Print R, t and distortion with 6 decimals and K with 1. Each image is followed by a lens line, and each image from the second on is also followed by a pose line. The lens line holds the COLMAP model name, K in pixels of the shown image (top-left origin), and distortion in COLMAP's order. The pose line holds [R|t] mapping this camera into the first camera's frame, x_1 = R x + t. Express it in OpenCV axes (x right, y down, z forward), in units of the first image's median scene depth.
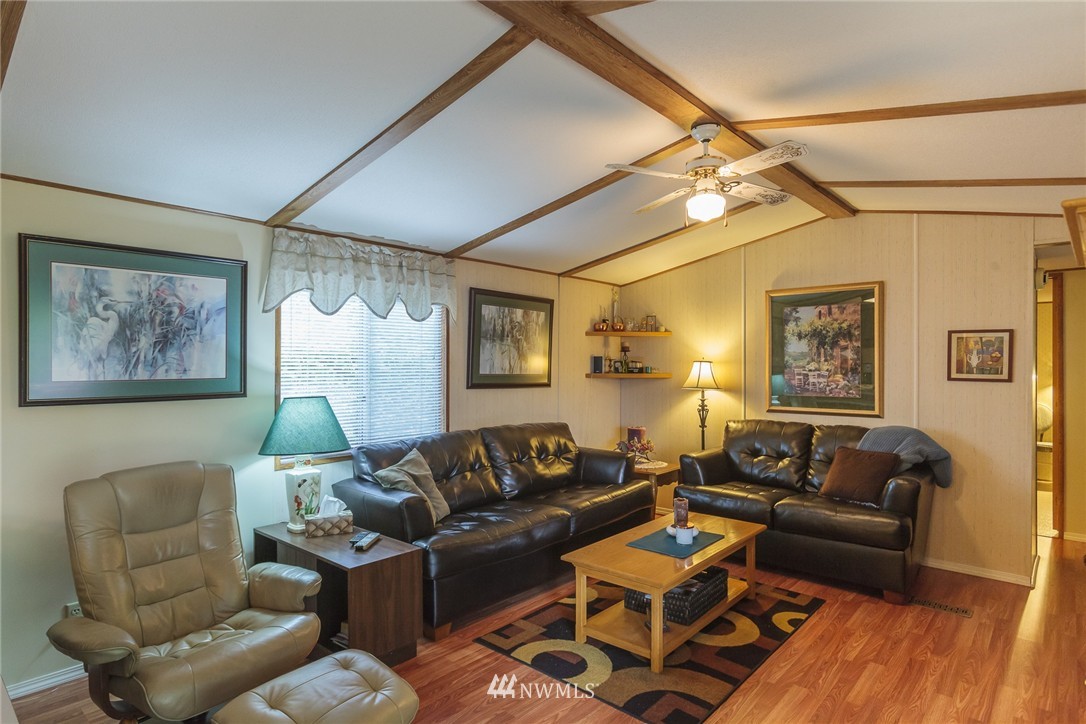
lens RADIAL K [[590.1, 0, 544.0], [0, 590.1, 365.0], [0, 0, 1]] dist [-0.004754, -0.000591]
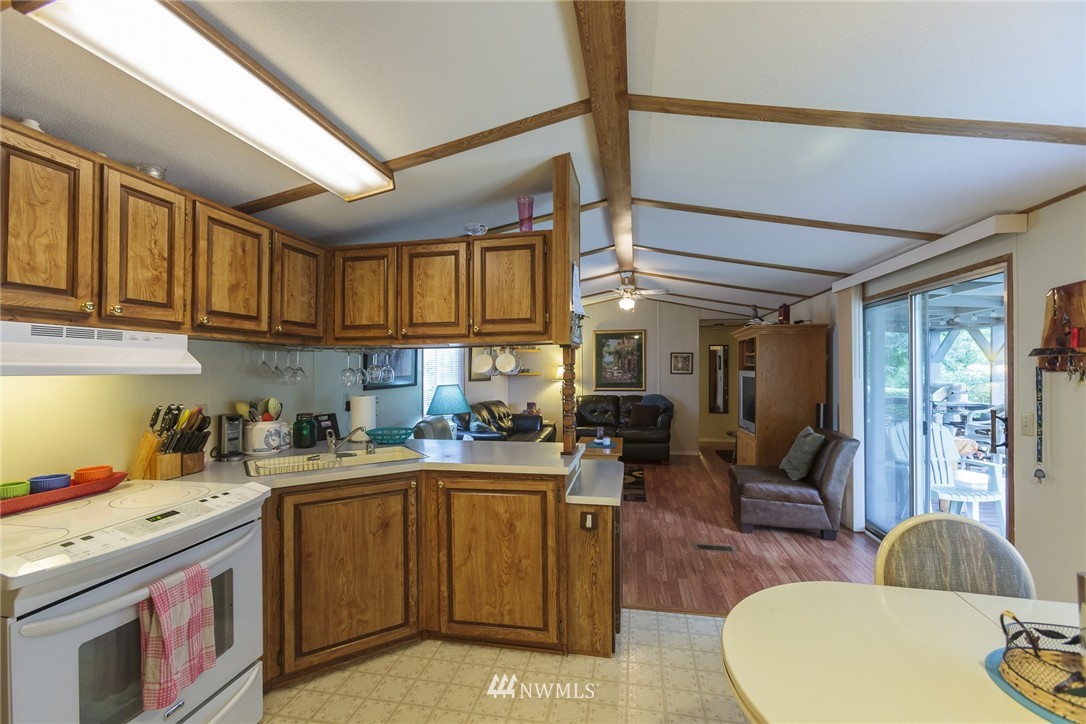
lens RADIAL K [[486.6, 0, 547.4], [0, 486.6, 364.2], [0, 0, 1]] dist [0.001757, 0.000557]
pose [[0.851282, 0.000798, 0.524709, -0.655910], [0.004571, 0.999950, -0.008938, 0.002651], [-0.524689, 0.010007, 0.851235, -0.337987]]
